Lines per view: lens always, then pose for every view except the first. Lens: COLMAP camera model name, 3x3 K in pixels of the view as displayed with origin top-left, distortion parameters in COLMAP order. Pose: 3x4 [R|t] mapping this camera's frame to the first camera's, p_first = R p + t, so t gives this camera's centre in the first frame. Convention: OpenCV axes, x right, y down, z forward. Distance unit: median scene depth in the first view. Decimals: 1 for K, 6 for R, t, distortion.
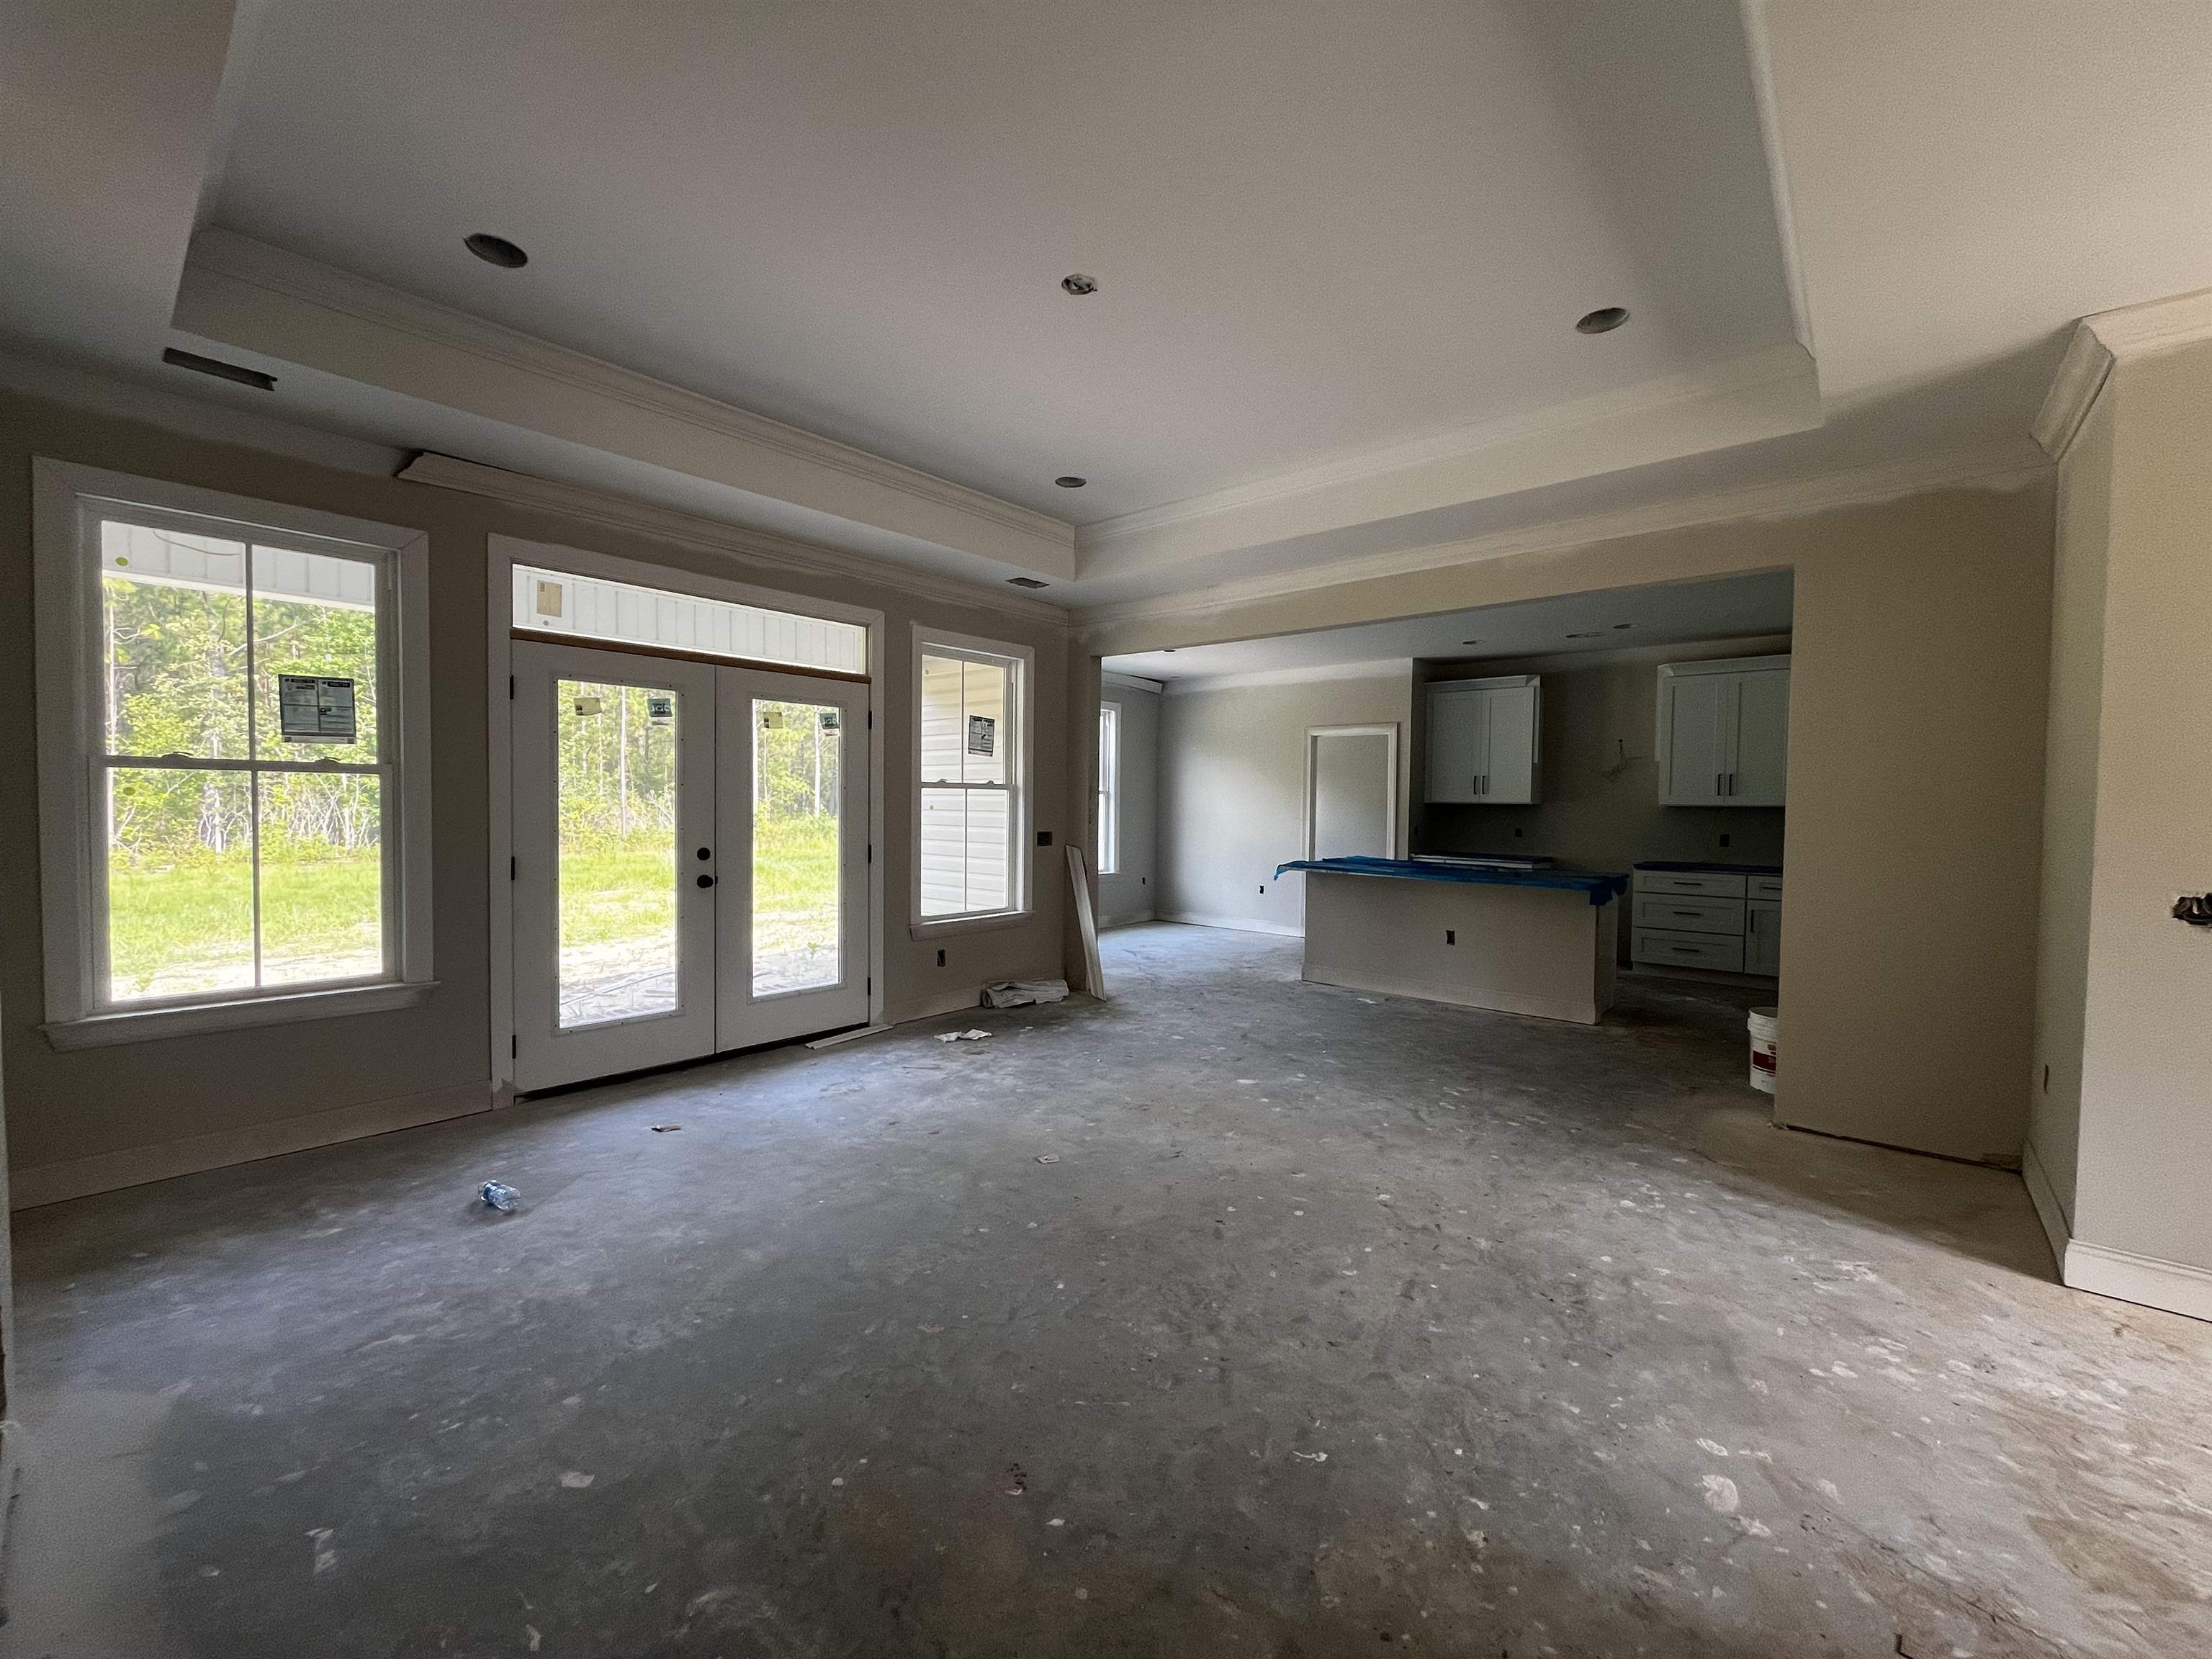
lens RADIAL K [[894.2, 0, 1108.5], [0, 894.2, 826.9], [0, 0, 1]] dist [-0.011536, 0.000134]
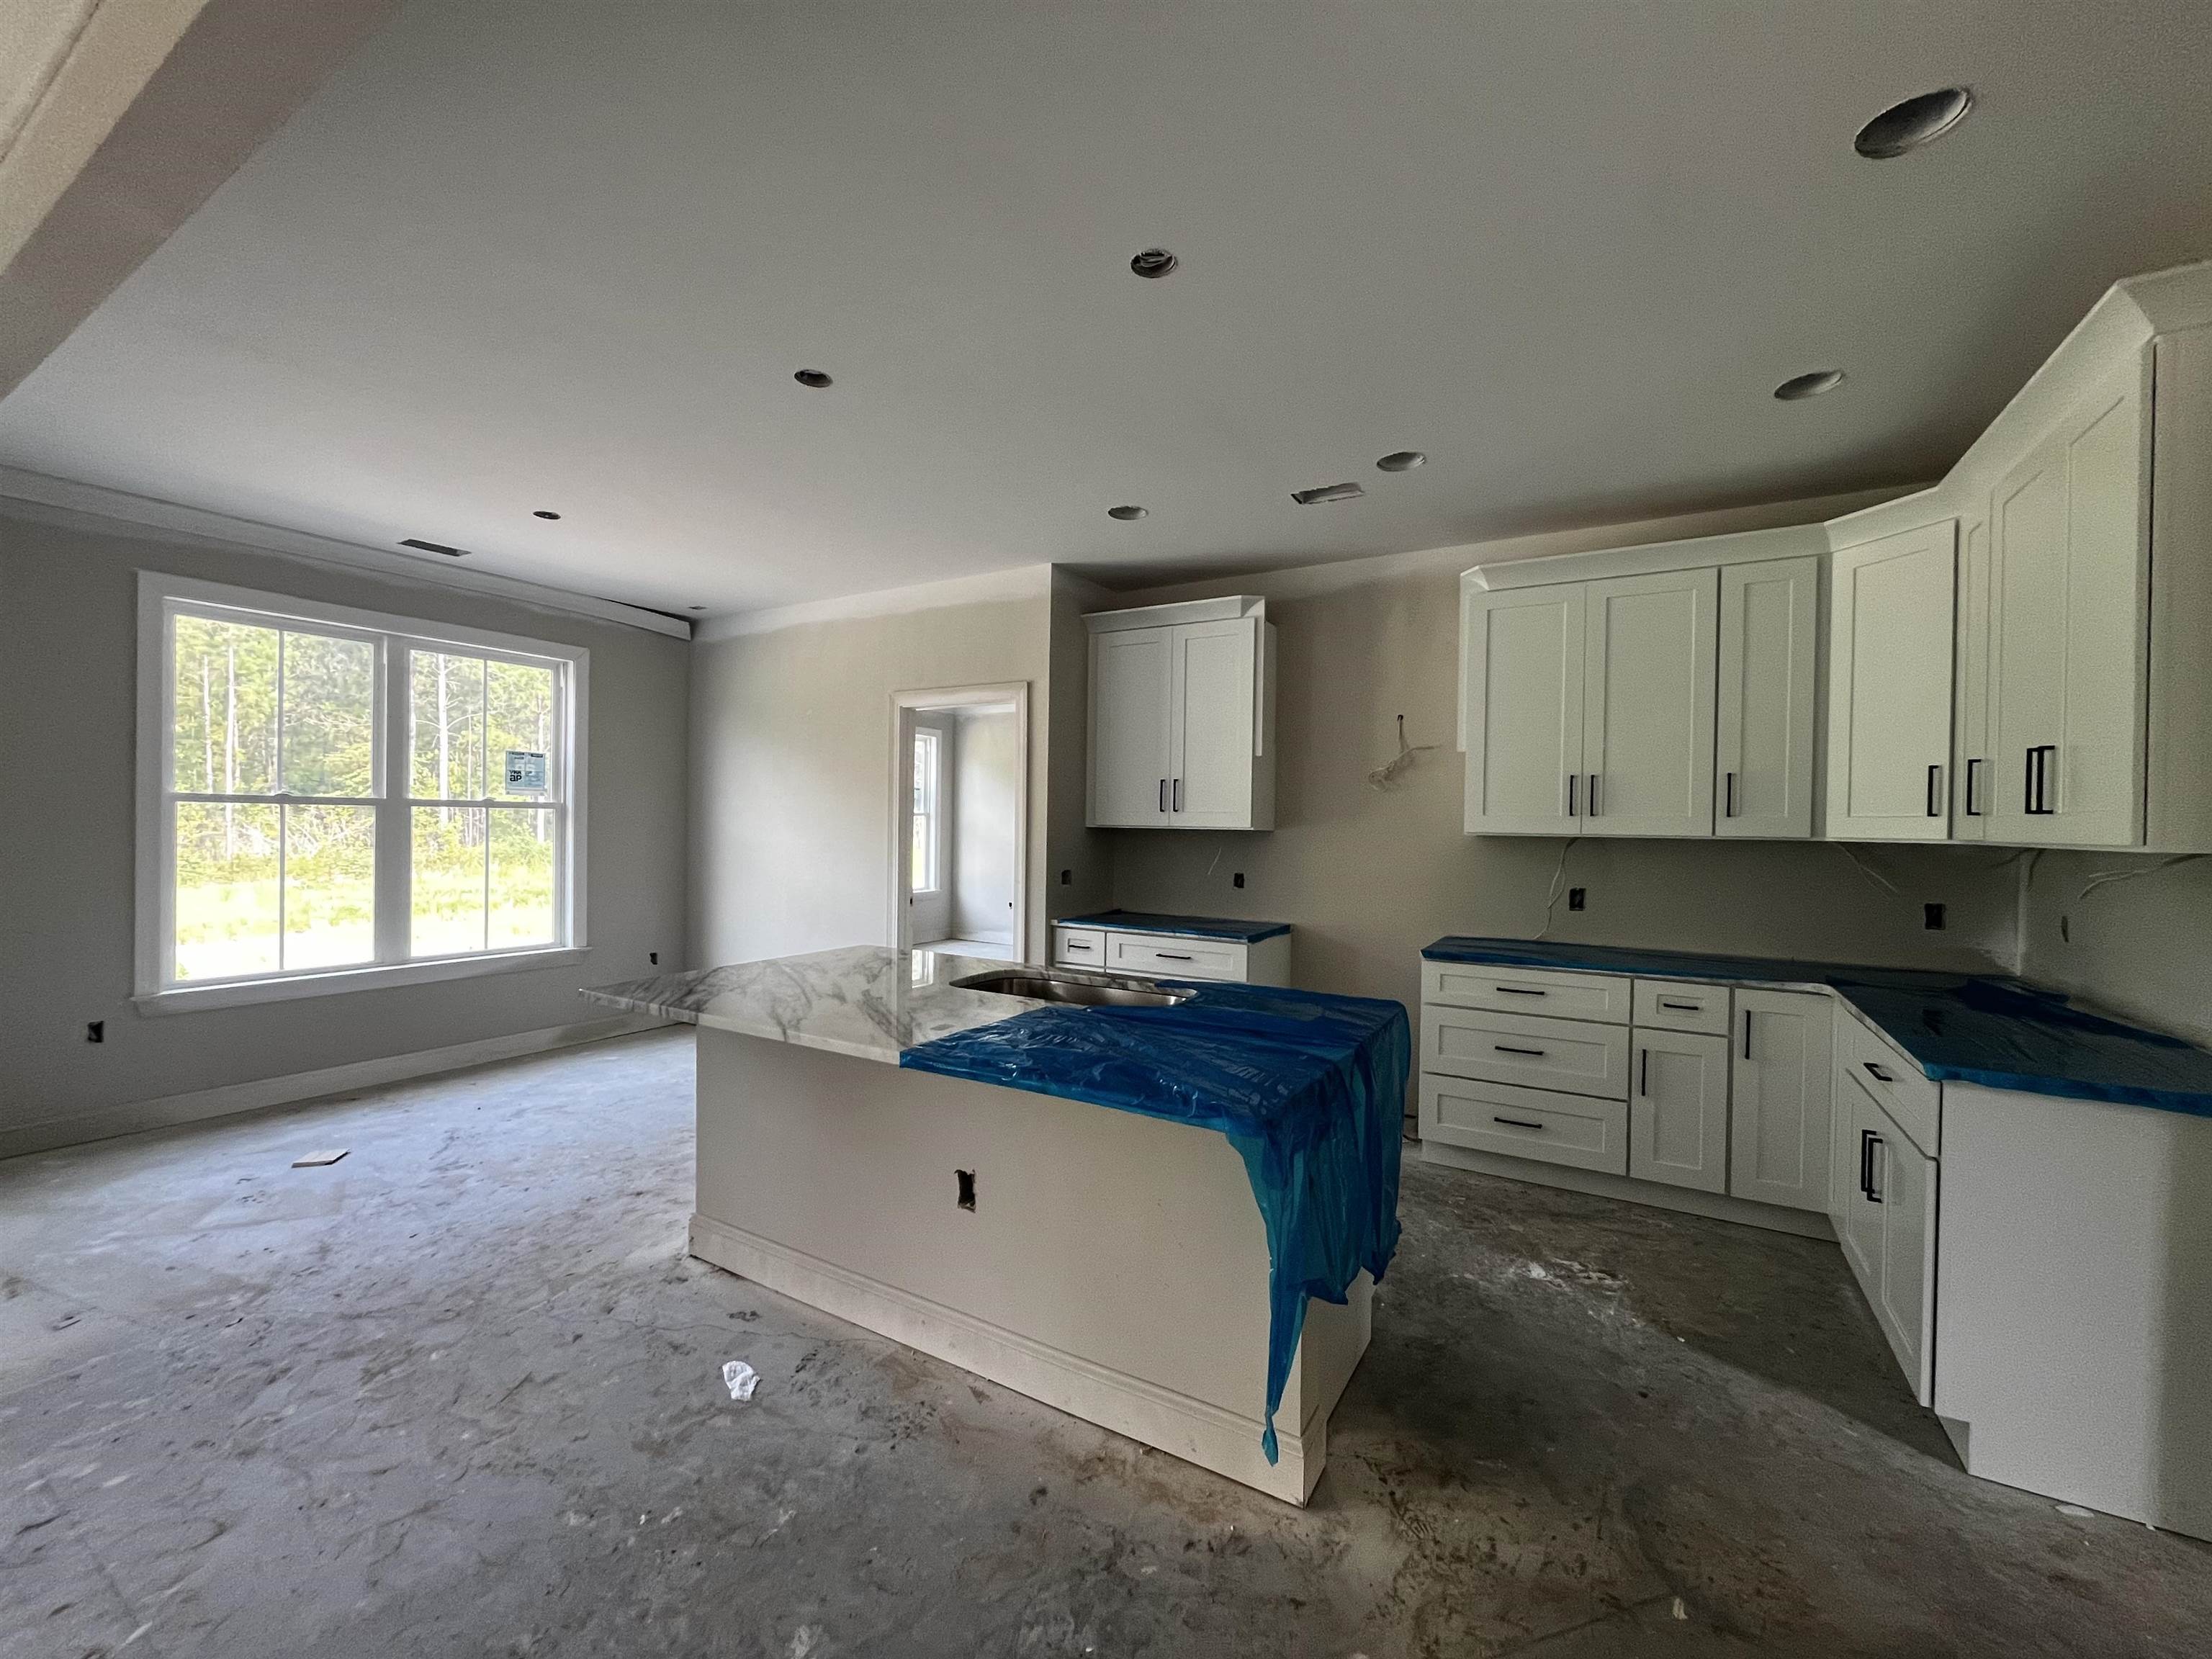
lens RADIAL K [[894.2, 0, 1108.5], [0, 894.2, 826.9], [0, 0, 1]] dist [-0.011536, 0.000134]
pose [[0.984467, 0.002356, 0.175556, 0.281405], [0.000493, 0.999869, -0.016181, -0.018565], [-0.175571, 0.016016, 0.984336, 0.457826]]
